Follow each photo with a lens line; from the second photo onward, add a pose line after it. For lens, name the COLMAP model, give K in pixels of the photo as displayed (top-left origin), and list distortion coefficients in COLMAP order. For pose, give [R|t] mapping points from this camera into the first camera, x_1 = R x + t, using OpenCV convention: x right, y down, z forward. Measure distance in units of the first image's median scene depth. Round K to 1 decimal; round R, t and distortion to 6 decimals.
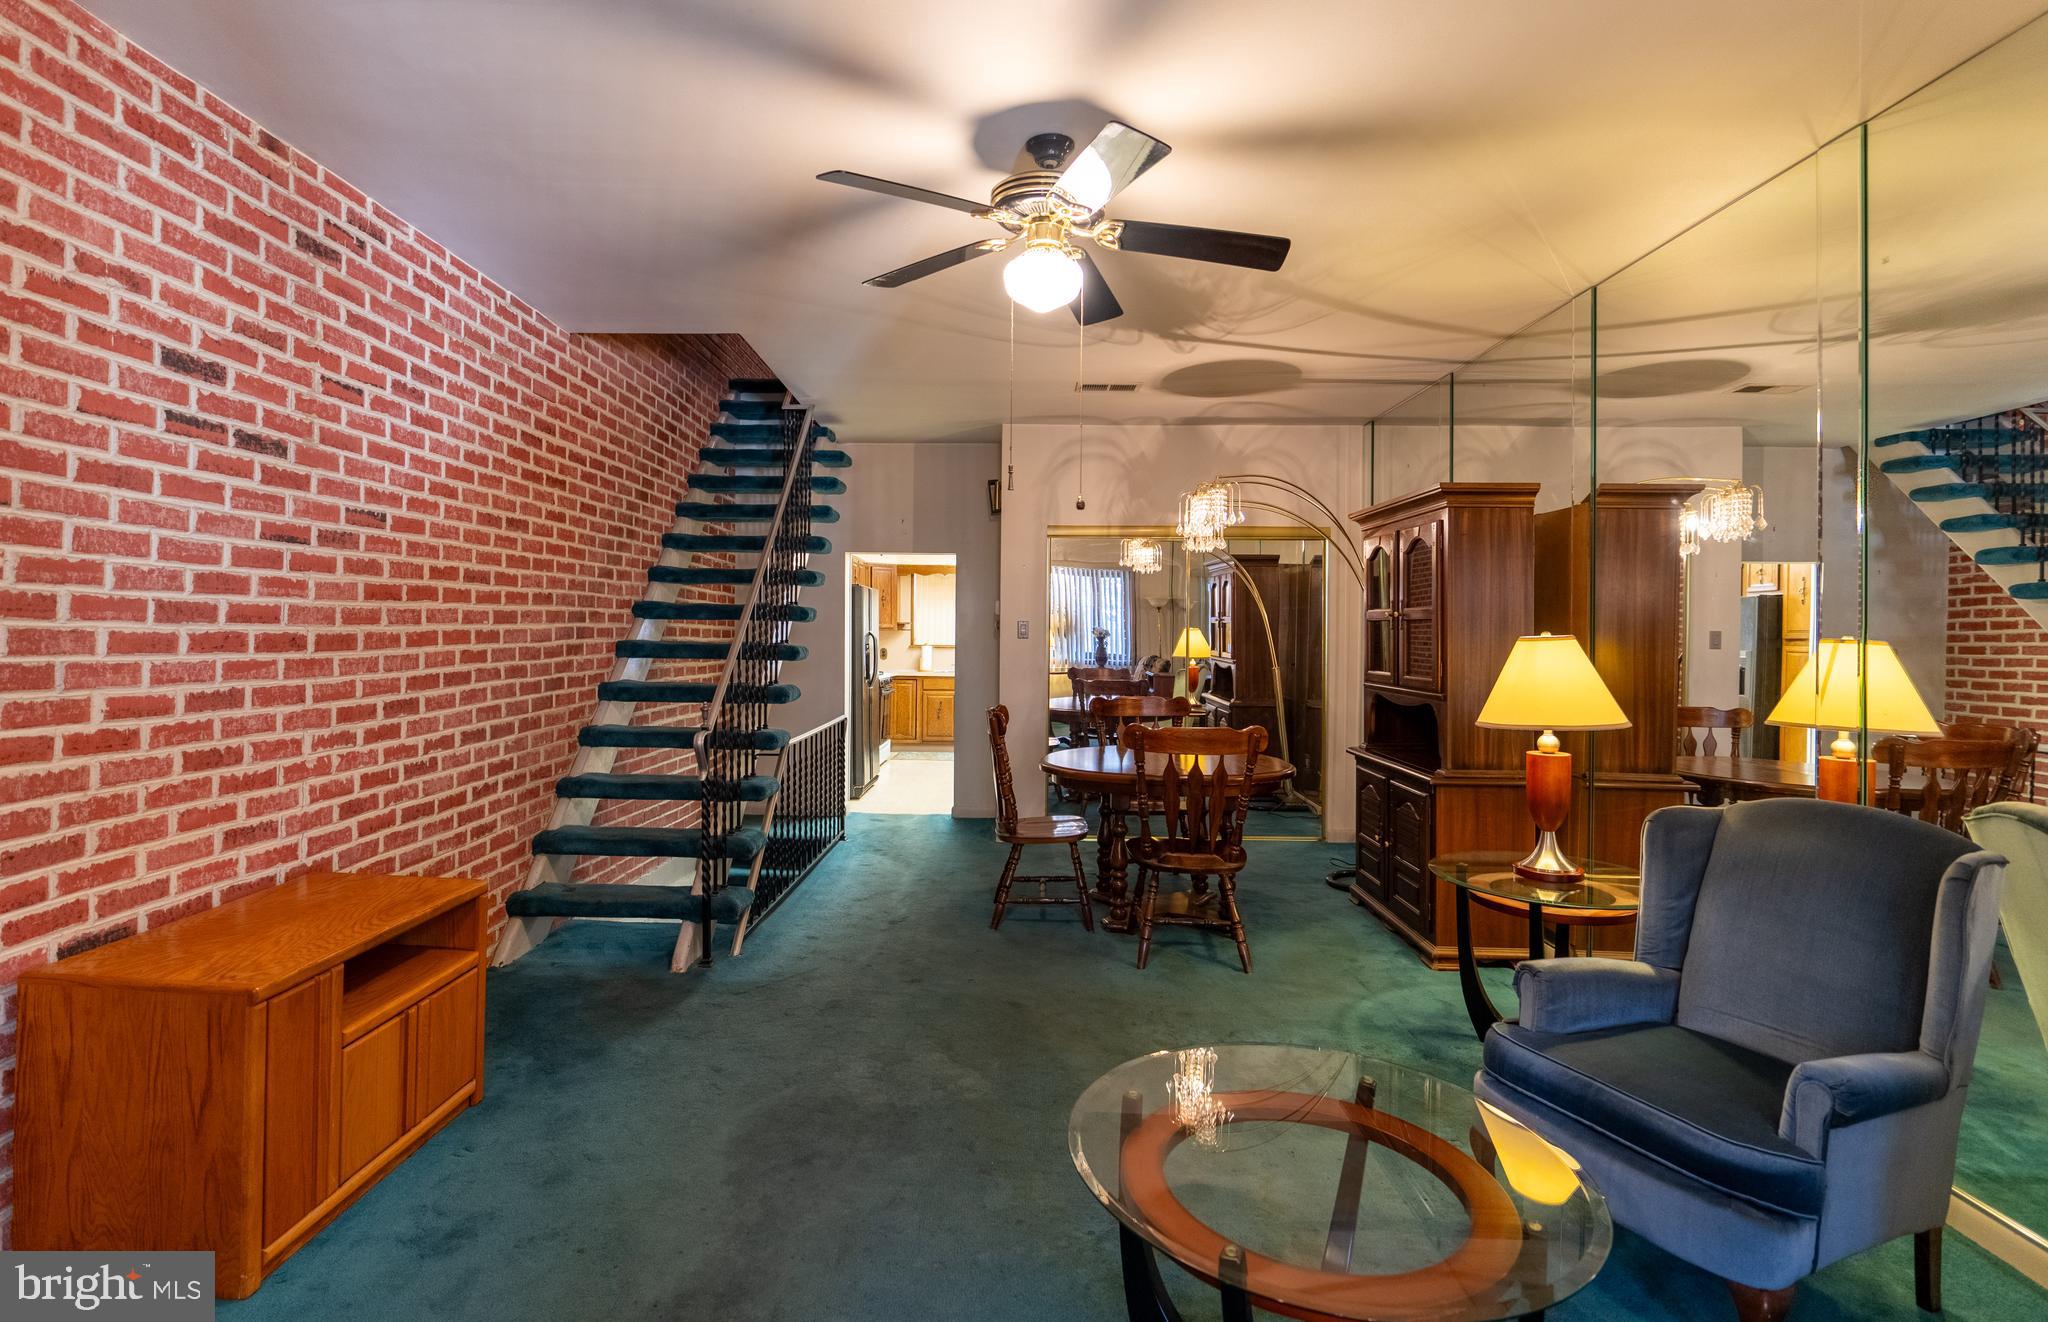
lens RADIAL K [[937.8, 0, 1022.6], [0, 937.8, 625.4], [0, 0, 1]] dist [-0.005219, -0.000521]
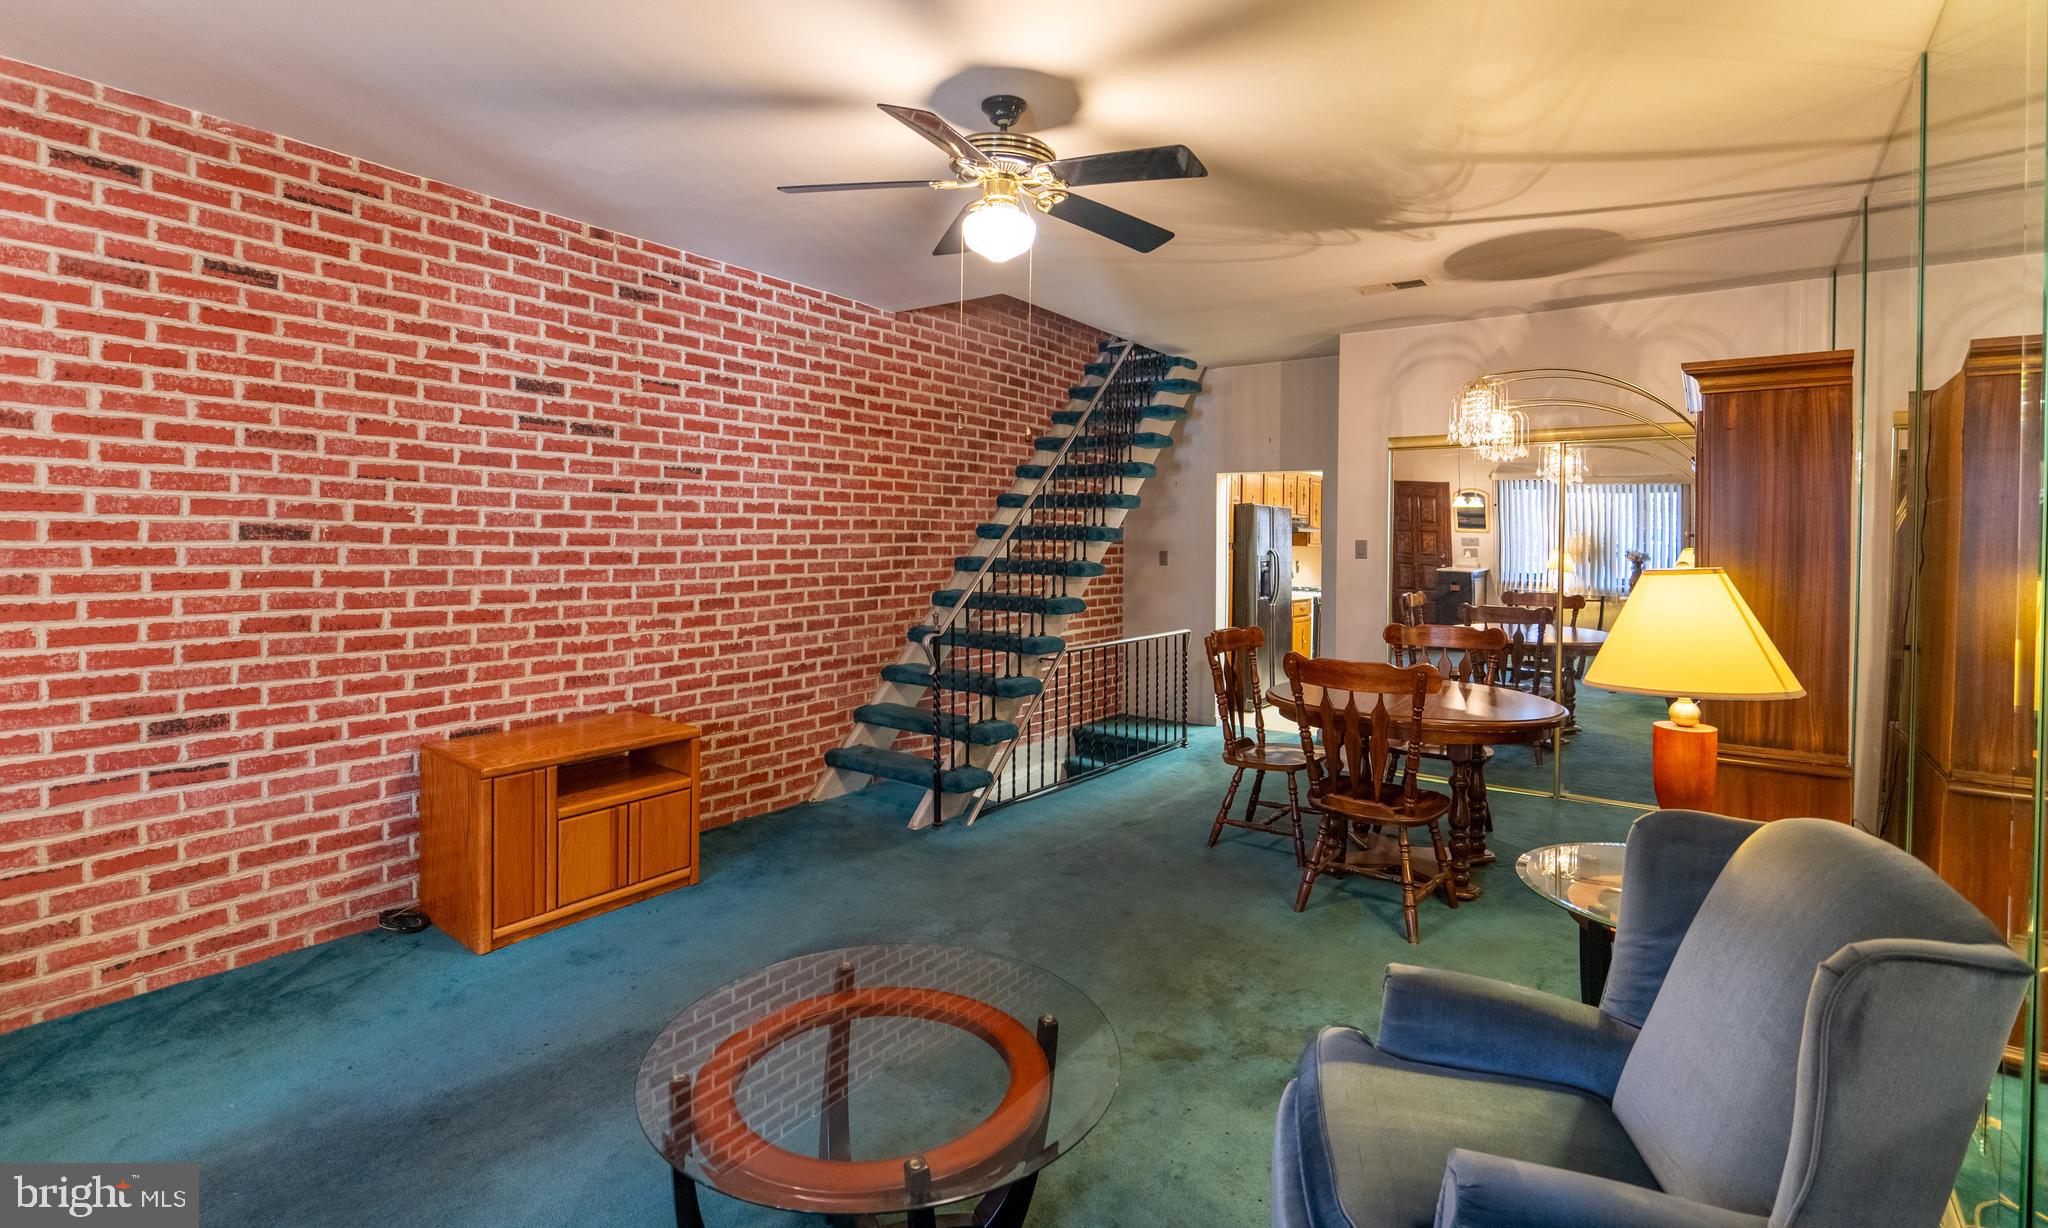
lens RADIAL K [[930.3, 0, 1088.6], [0, 930.3, 546.0], [0, 0, 1]] dist [-0.007931, 0.000262]
pose [[0.837179, 0.005116, -0.546904, 0.658620], [-0.000905, 0.999968, 0.007969, -0.013539], [0.546928, -0.006176, 0.837157, 0.146870]]
